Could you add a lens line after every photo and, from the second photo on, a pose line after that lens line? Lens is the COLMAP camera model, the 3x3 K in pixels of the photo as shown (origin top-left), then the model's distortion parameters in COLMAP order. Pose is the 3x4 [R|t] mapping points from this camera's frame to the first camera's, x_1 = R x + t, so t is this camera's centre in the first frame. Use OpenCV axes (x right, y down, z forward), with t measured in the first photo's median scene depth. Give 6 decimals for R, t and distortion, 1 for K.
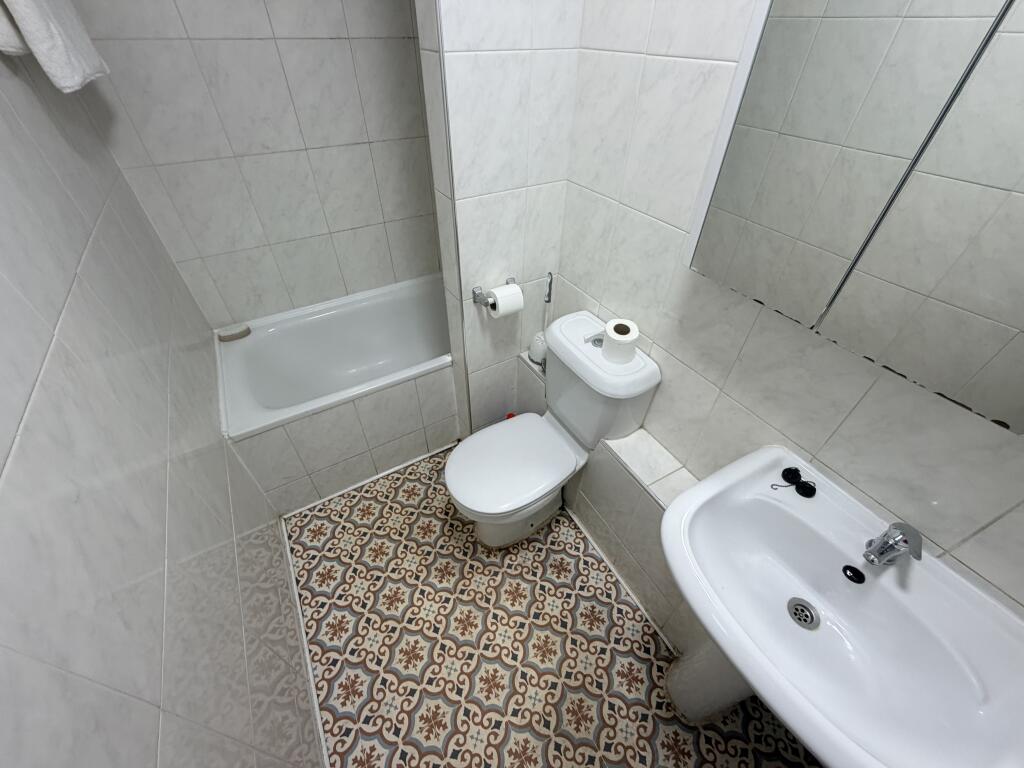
lens RADIAL K [[409.0, 0, 509.6], [0, 409.0, 383.1], [0, 0, 1]] dist [0.001220, 0.000075]
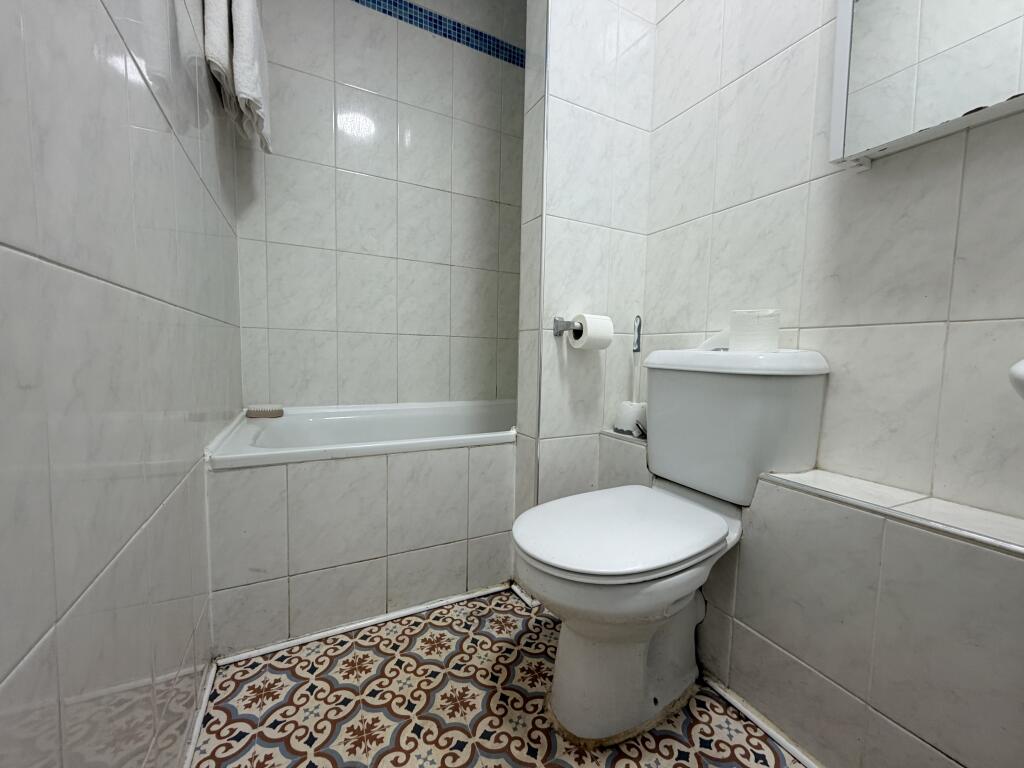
lens RADIAL K [[409.0, 0, 509.6], [0, 409.0, 383.1], [0, 0, 1]] dist [0.001220, 0.000075]
pose [[0.997931, 0.013546, -0.062849, -0.108684], [-0.049129, 0.791231, -0.609541, 0.358373], [0.041471, 0.611368, 0.790259, 0.320829]]
